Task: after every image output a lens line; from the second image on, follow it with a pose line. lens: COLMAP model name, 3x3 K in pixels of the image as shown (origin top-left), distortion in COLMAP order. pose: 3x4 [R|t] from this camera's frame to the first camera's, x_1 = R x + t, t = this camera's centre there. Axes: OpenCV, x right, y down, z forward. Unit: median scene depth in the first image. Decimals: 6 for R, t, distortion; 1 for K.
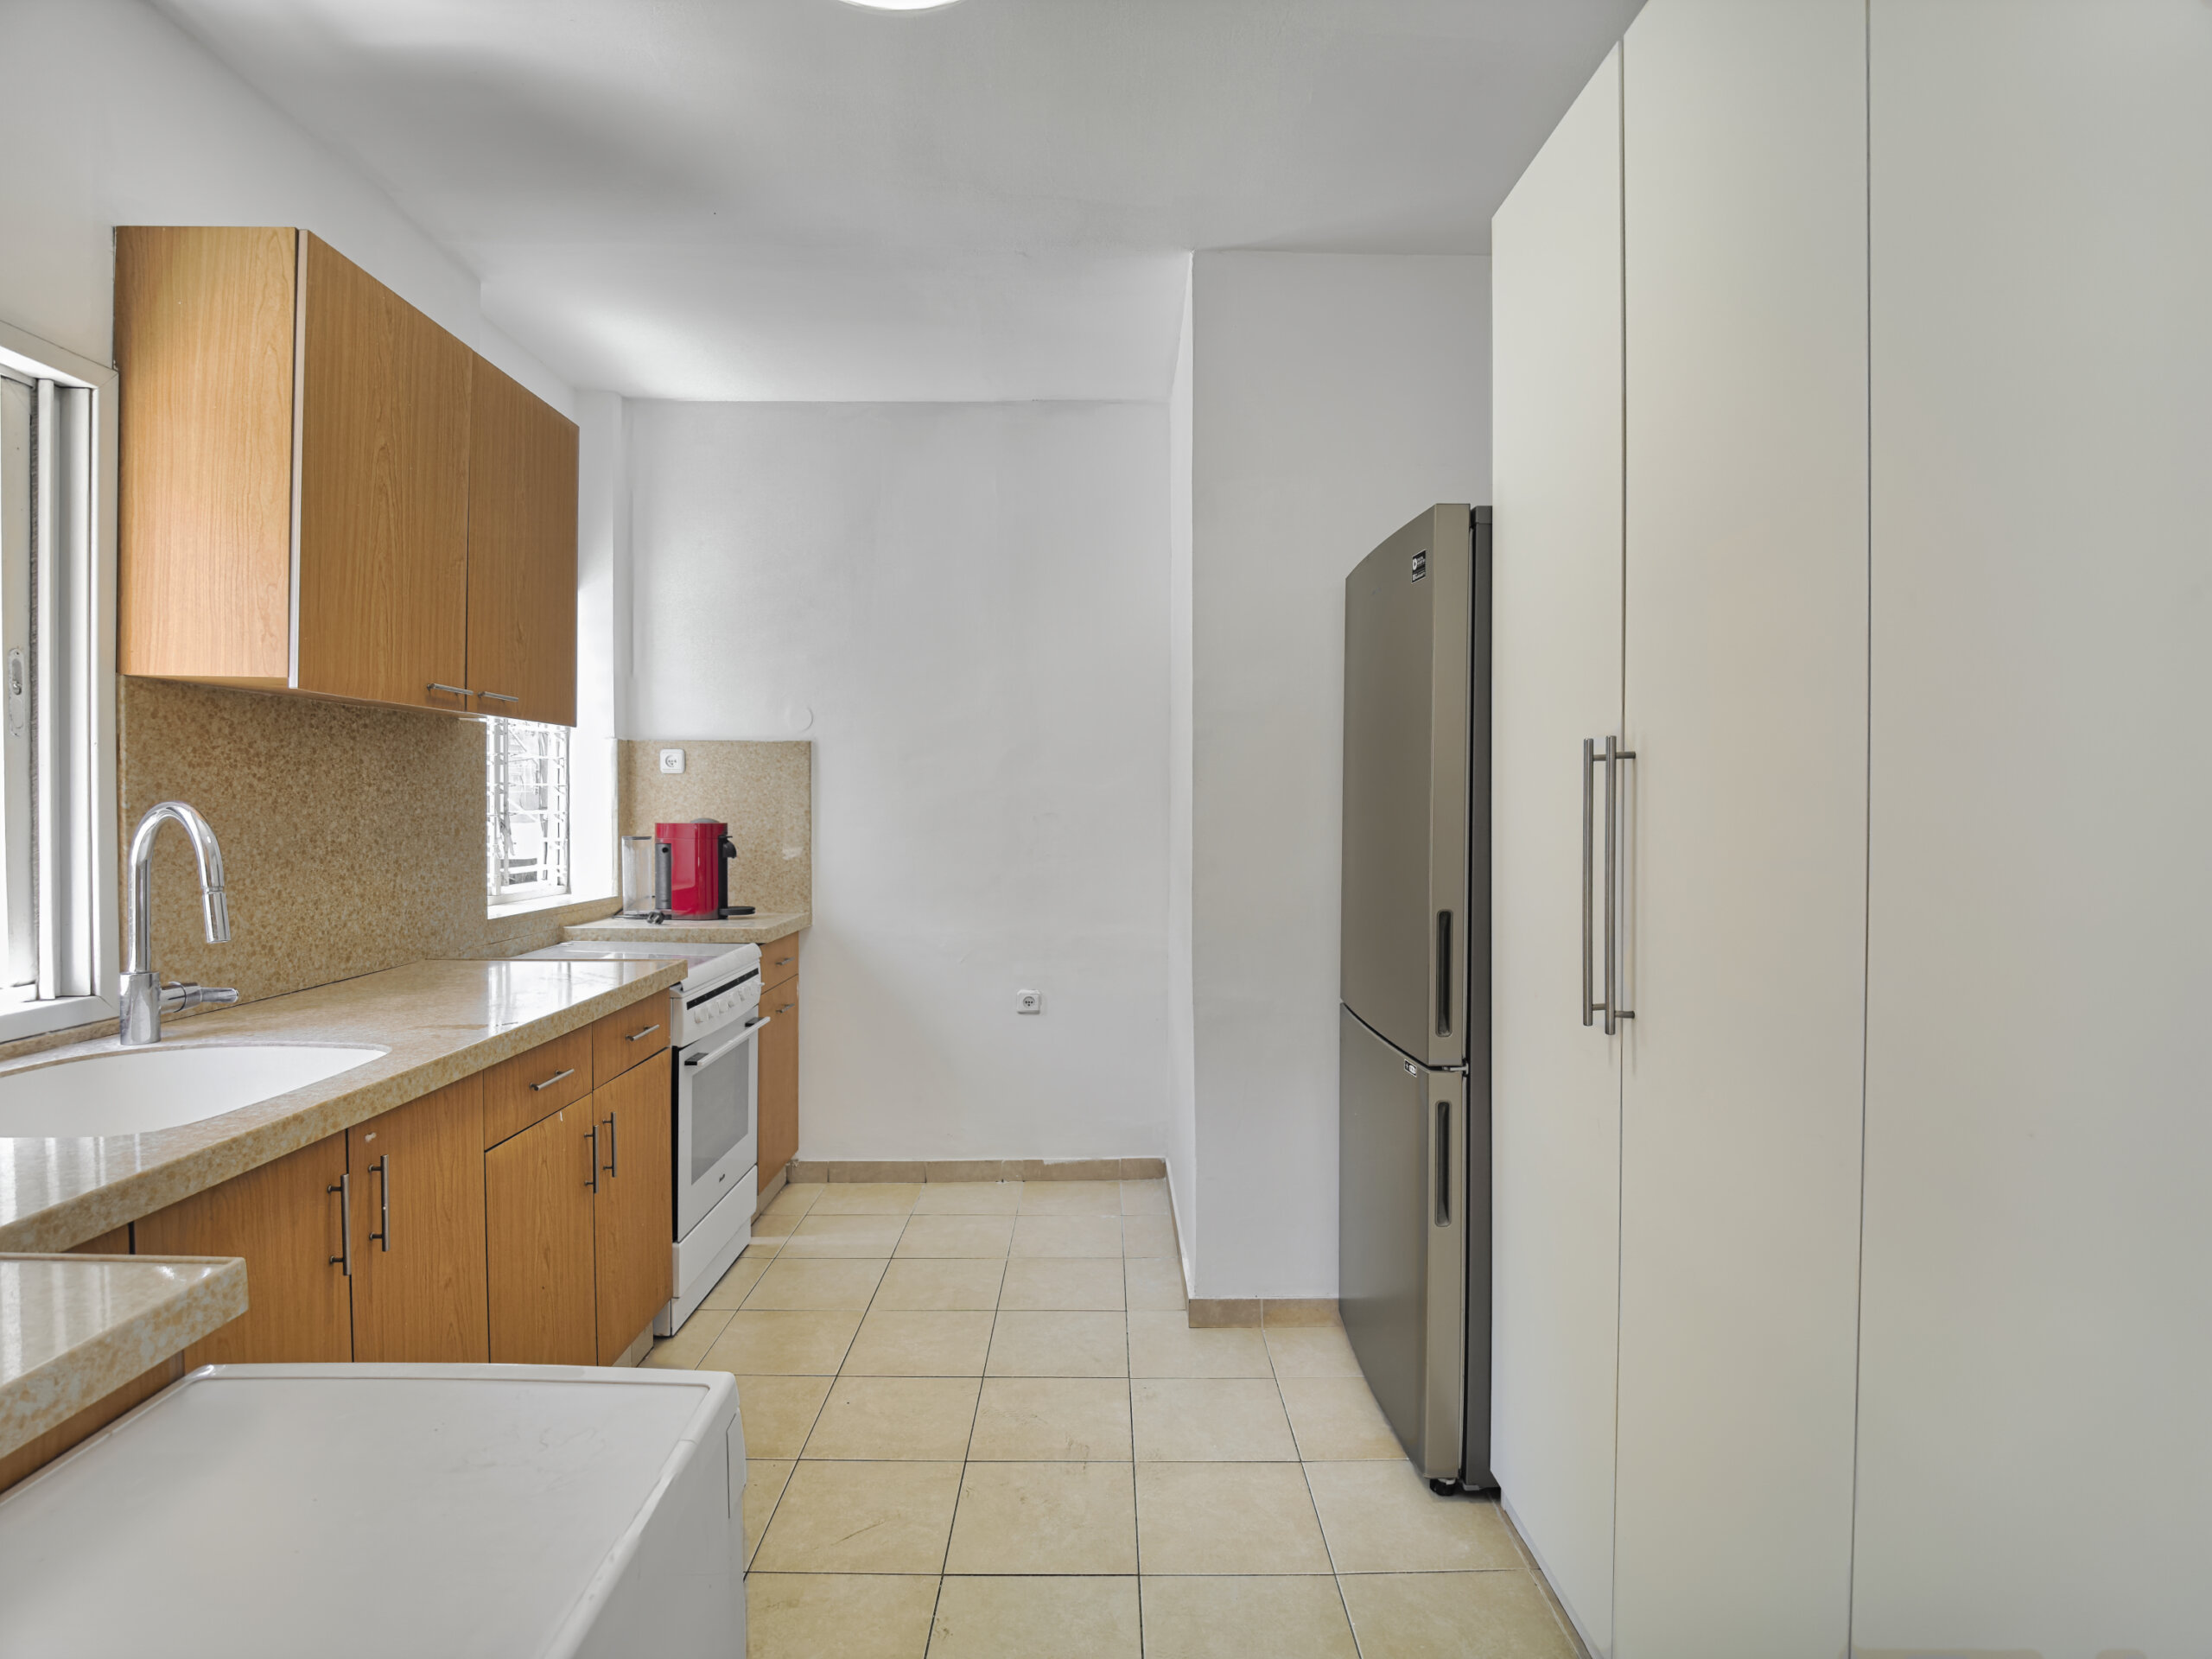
lens RADIAL K [[1104.2, 0, 1108.7], [0, 1104.2, 781.4], [0, 0, 1]] dist [-0.018919, -0.001973]
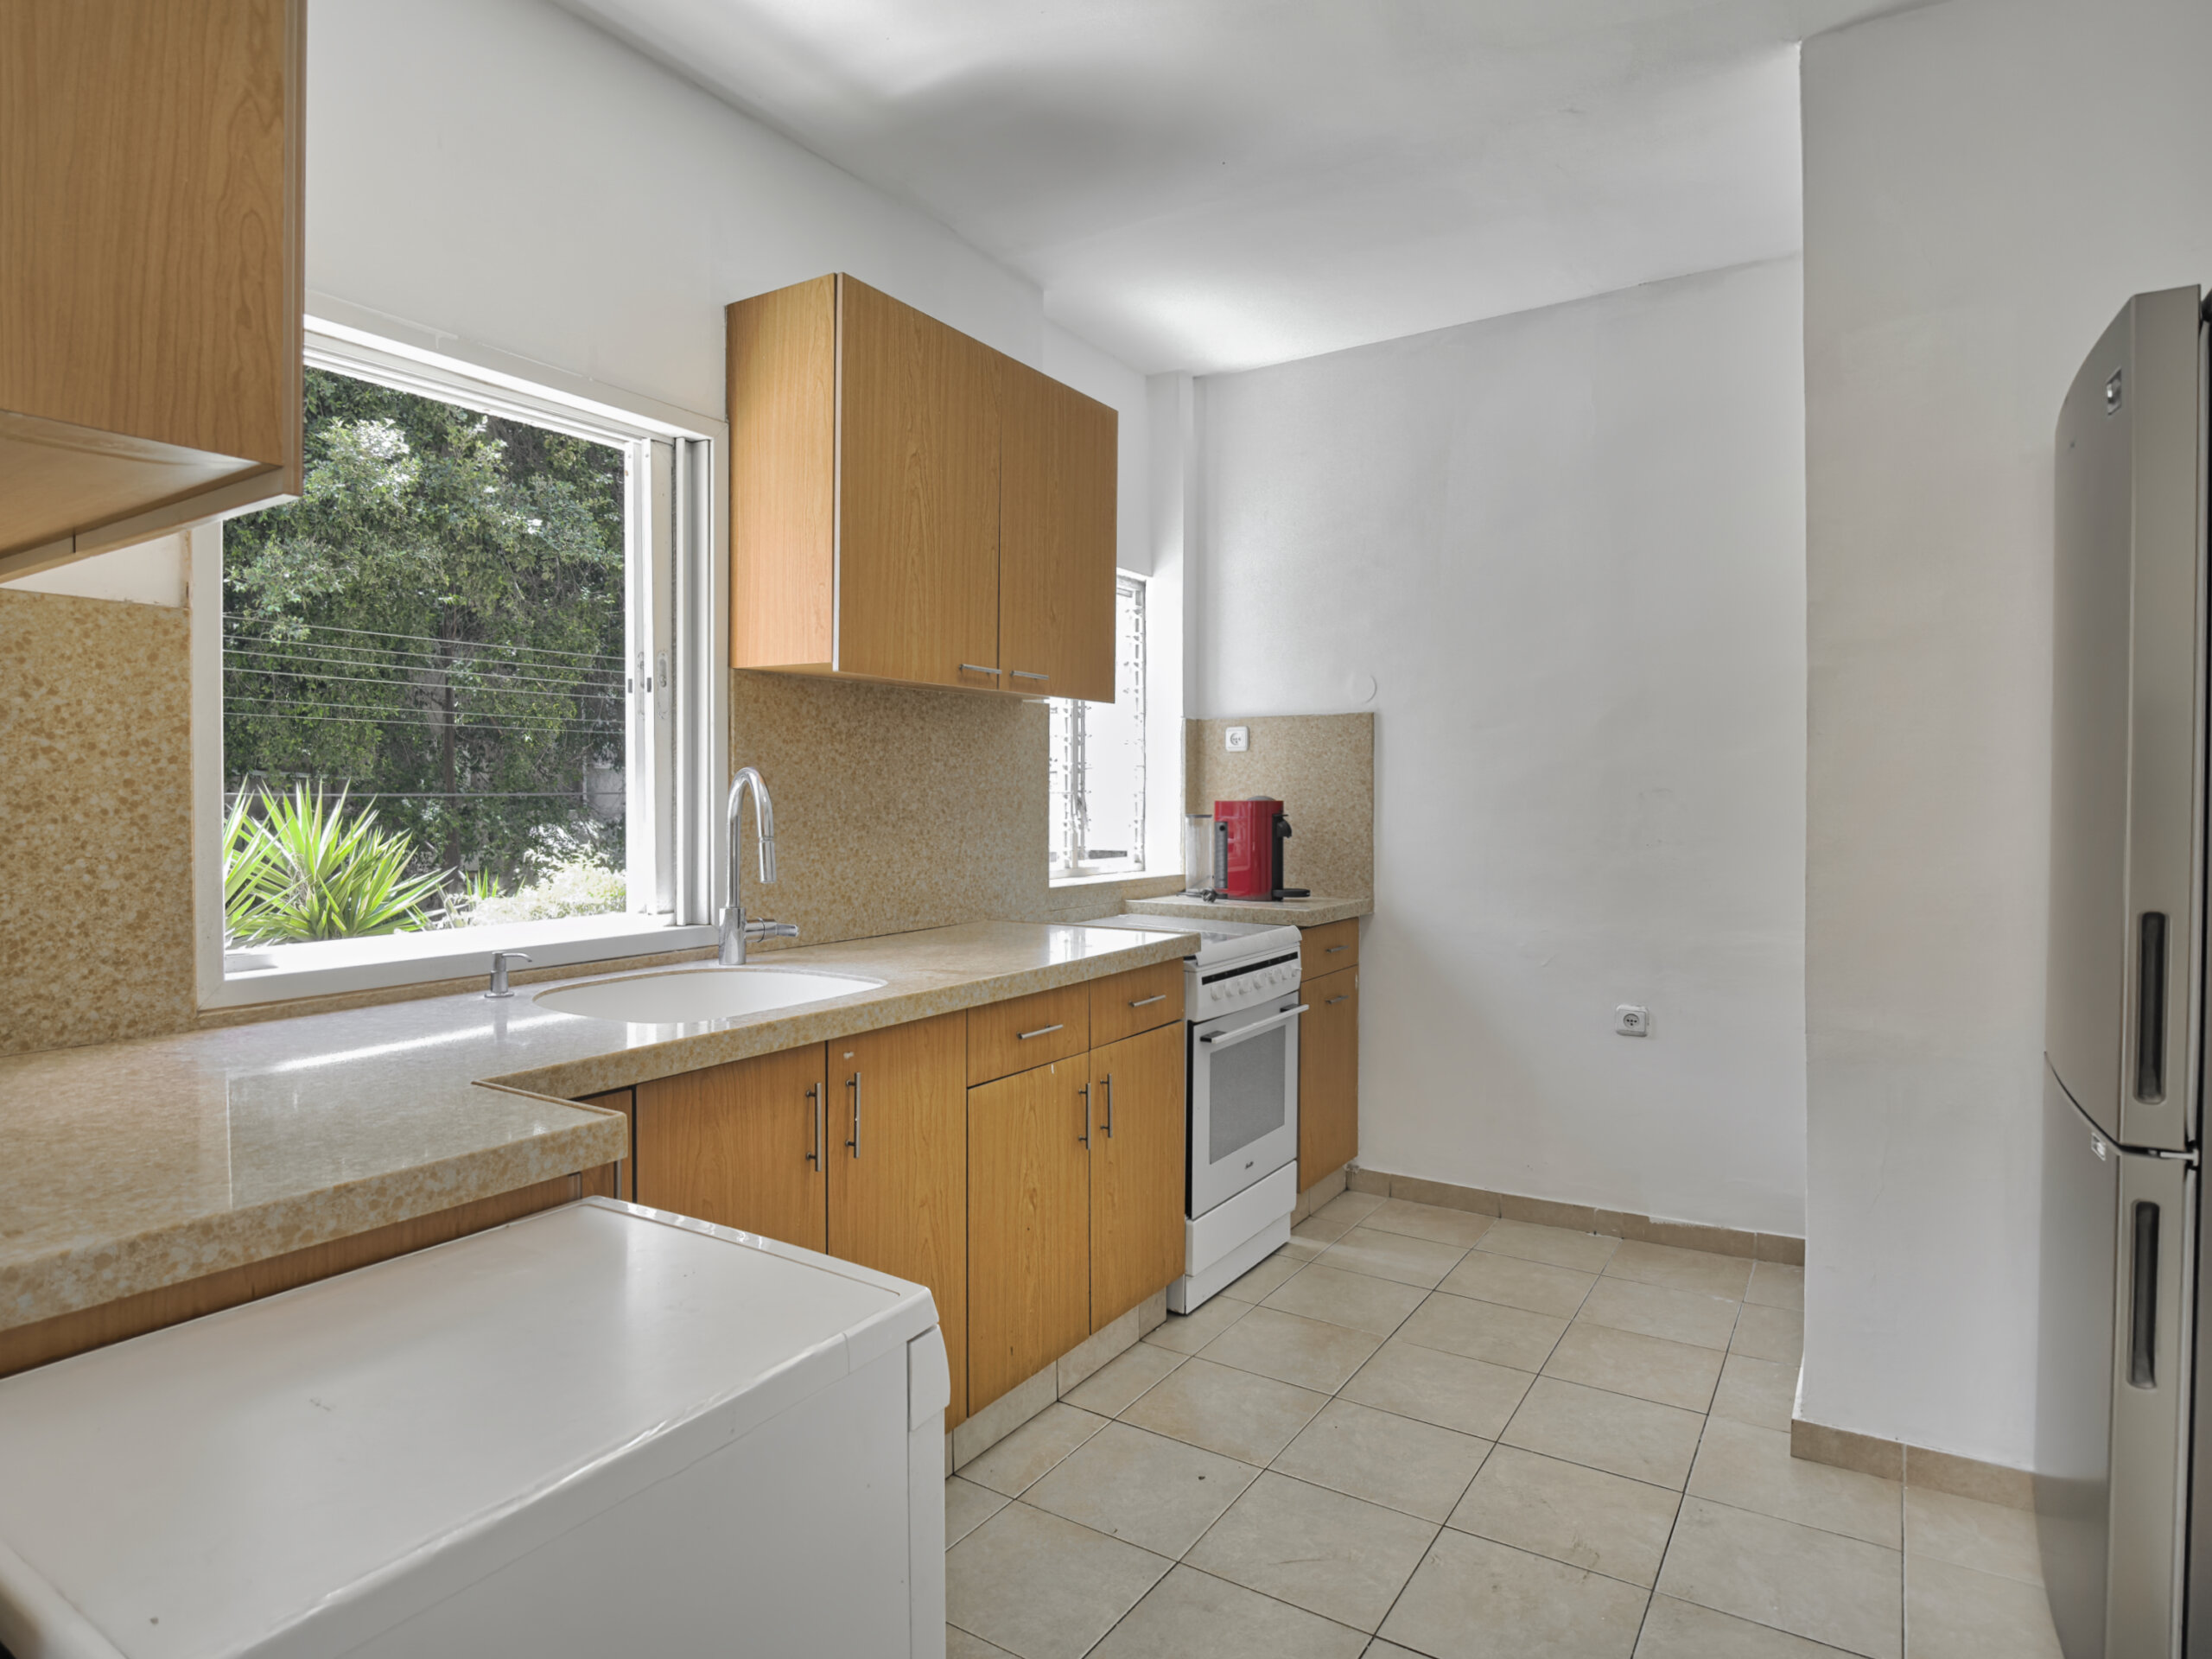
lens RADIAL K [[1208.2, 0, 1115.8], [0, 1208.2, 786.0], [0, 0, 1]] dist [0.023779, -0.053415]
pose [[0.835359, -0.009523, -0.549622, 0.145738], [0.013775, 0.999899, 0.003611, 0.025195], [0.549532, -0.010588, 0.835405, 0.058296]]
